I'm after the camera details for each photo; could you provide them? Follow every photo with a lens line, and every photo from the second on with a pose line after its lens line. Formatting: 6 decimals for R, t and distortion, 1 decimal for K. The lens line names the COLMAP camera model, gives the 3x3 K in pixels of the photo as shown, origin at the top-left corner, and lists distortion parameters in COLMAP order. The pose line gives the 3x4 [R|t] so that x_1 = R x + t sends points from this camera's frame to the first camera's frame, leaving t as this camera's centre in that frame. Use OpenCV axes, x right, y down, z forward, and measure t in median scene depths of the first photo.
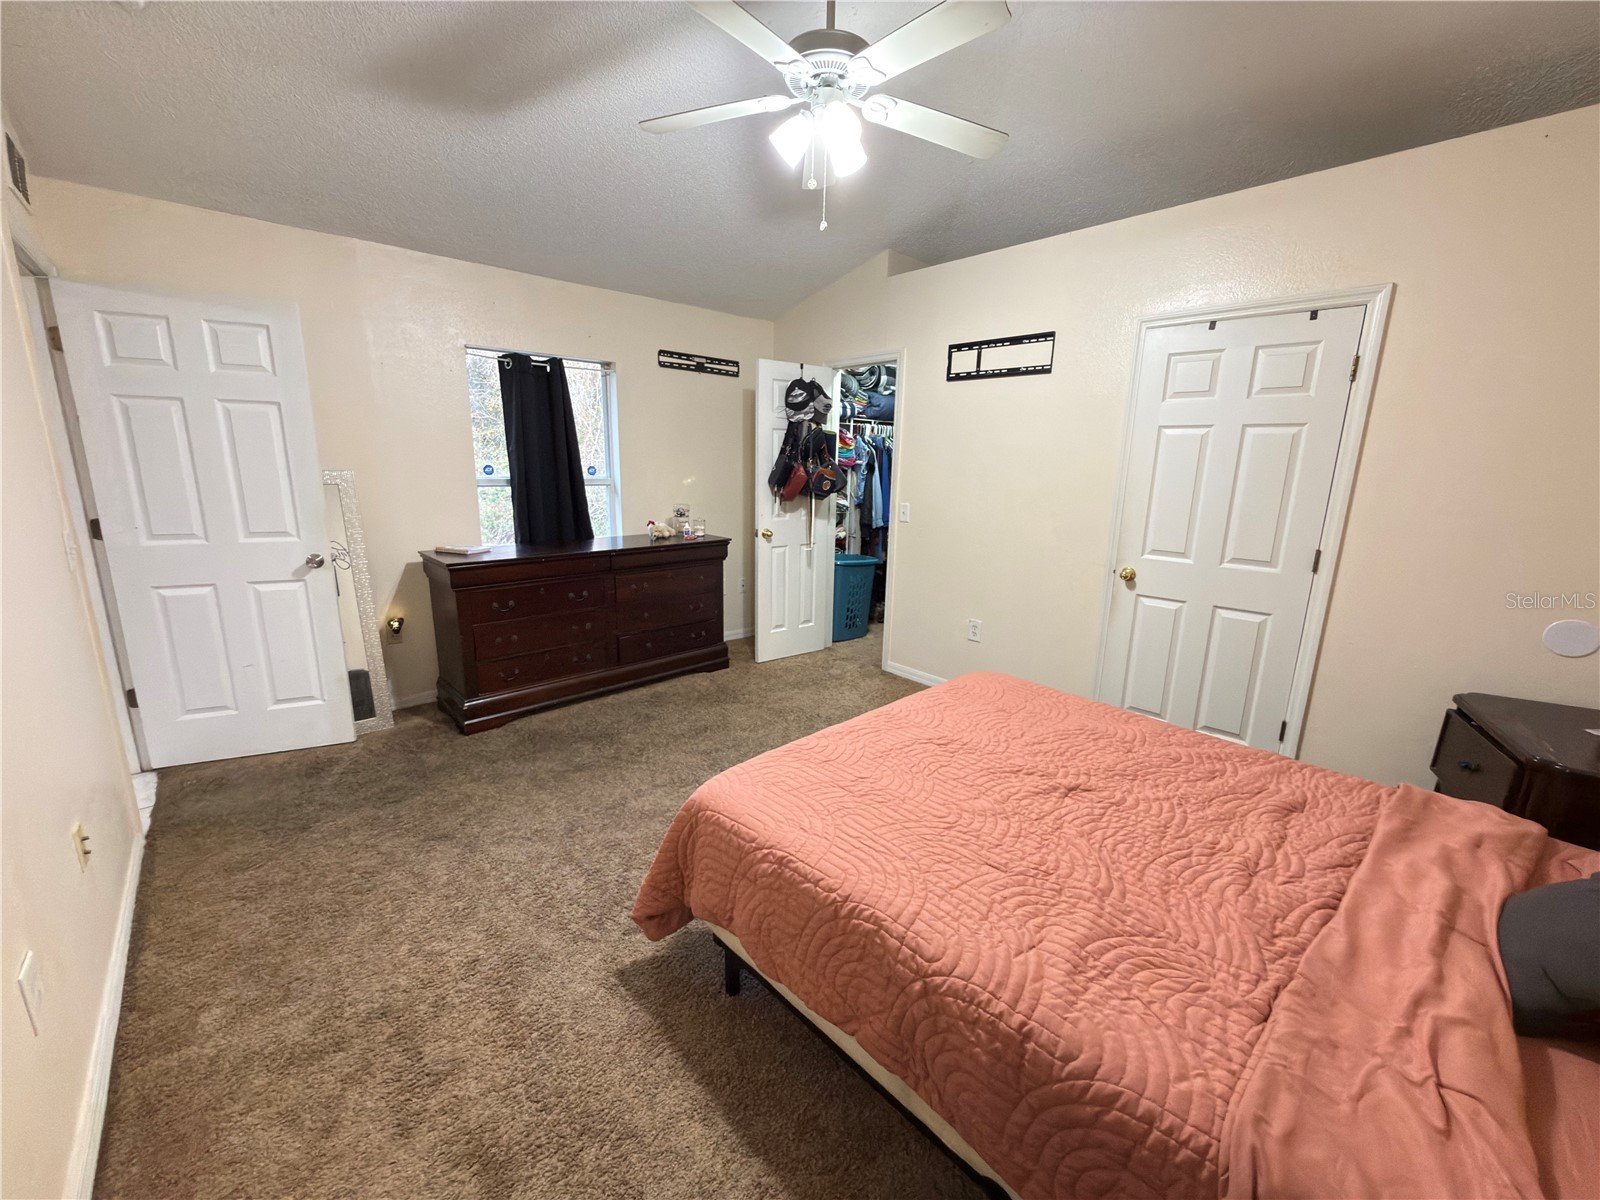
lens RADIAL K [[638.5, 0, 800.0], [0, 638.5, 600.0], [0, 0, 1]] dist [-0.004845, -0.000244]
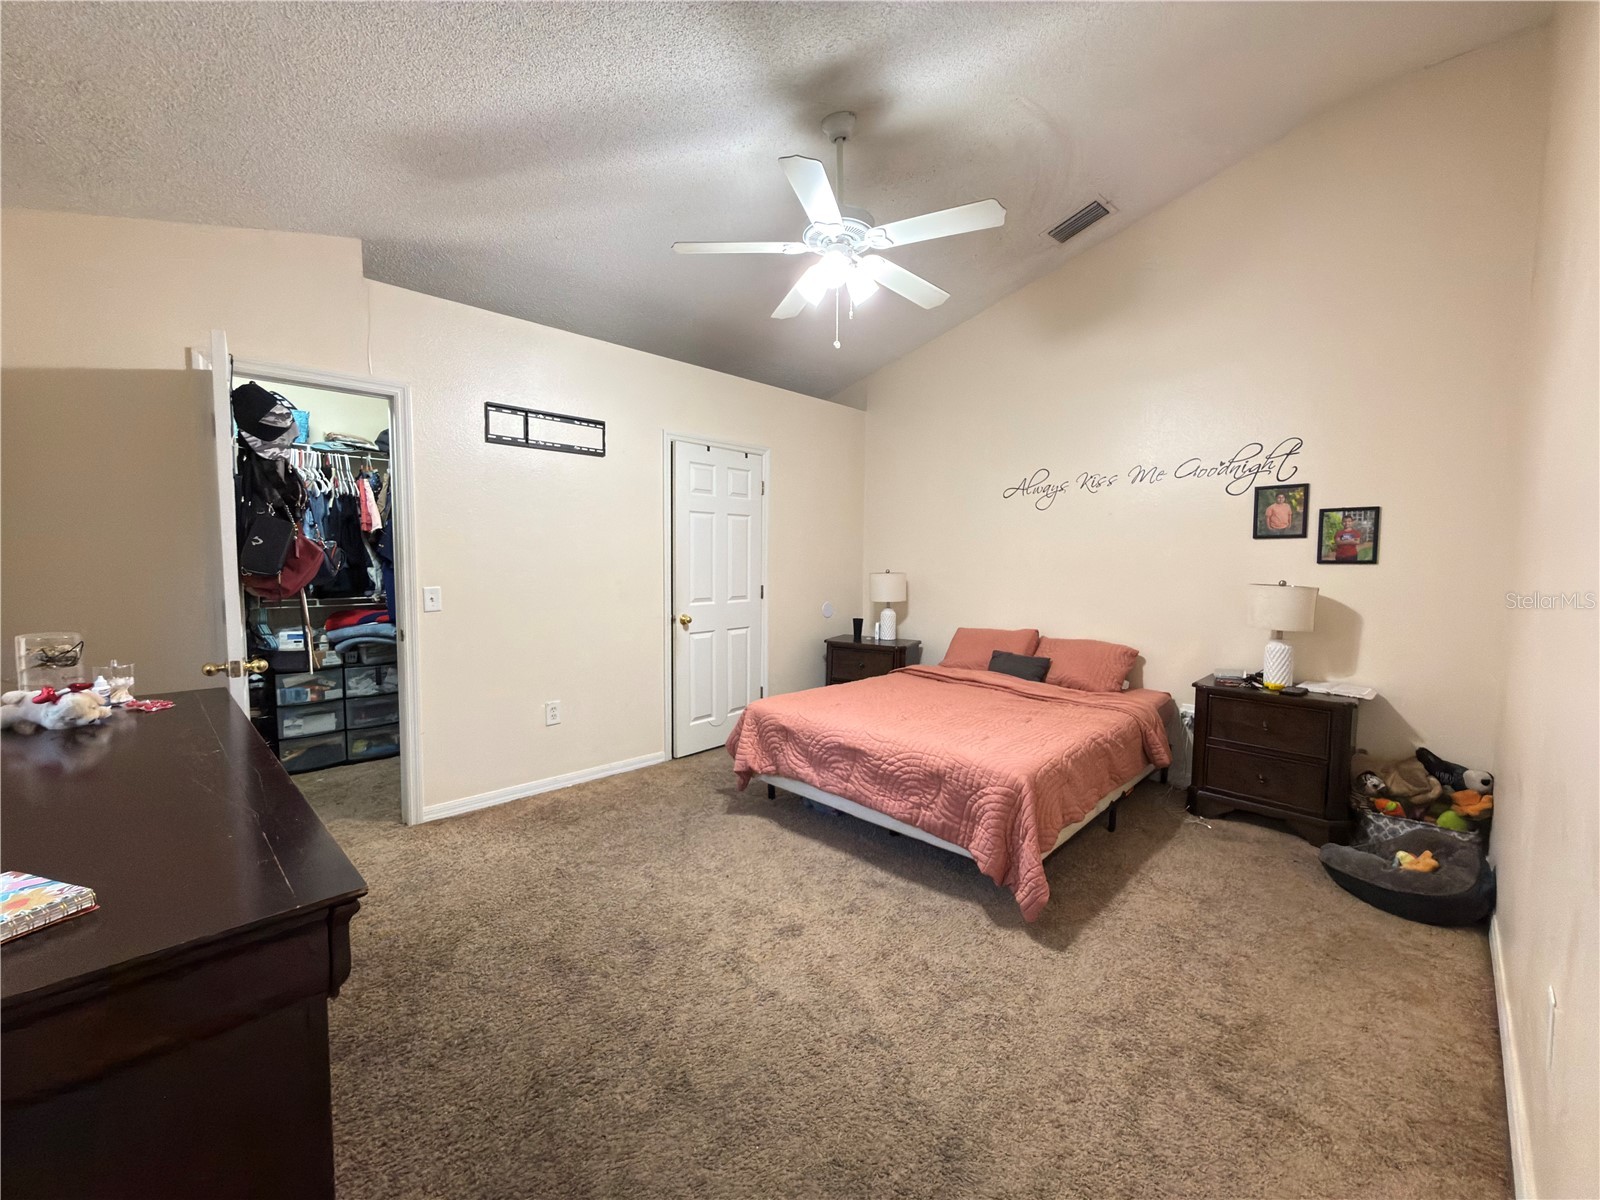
lens RADIAL K [[638.5, 0, 800.0], [0, 638.5, 600.0], [0, 0, 1]] dist [-0.004845, -0.000244]
pose [[-0.041643, -0.092031, 0.994885, -0.719352], [0.202582, 0.974288, 0.098605, -0.144957], [-0.978380, 0.205652, -0.021928, 0.702477]]
